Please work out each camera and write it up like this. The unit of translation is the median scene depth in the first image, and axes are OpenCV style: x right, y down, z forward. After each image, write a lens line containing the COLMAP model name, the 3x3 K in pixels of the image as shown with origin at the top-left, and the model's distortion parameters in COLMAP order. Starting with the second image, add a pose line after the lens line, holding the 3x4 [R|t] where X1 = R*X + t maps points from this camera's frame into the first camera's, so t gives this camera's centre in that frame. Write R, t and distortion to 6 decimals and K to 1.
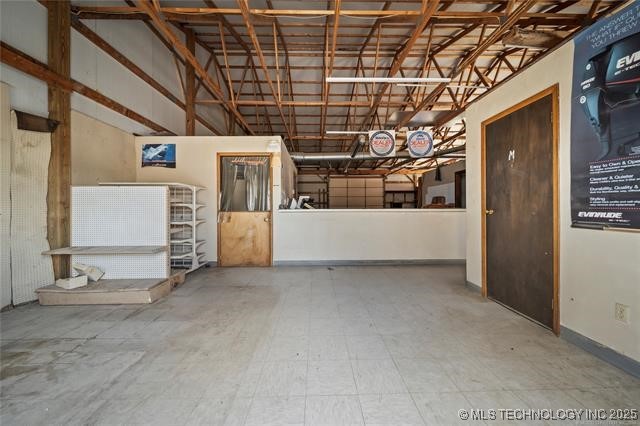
lens RADIAL K [[225.9, 0, 319.7], [0, 225.9, 211.4], [0, 0, 1]] dist [-0.009226, 0.000079]
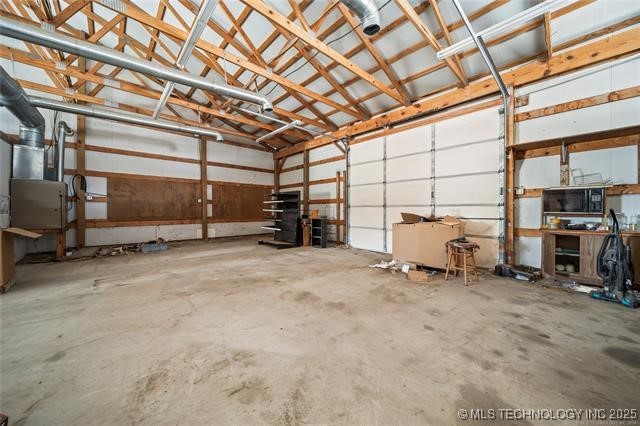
lens RADIAL K [[225.9, 0, 317.5], [0, 225.9, 212.1], [0, 0, 1]] dist [-0.009226, 0.000079]
pose [[0.658536, 0.014465, -0.752410, 0.337953], [-0.011948, 0.999890, 0.008765, -0.016401], [0.752454, 0.003218, 0.658637, 0.650378]]
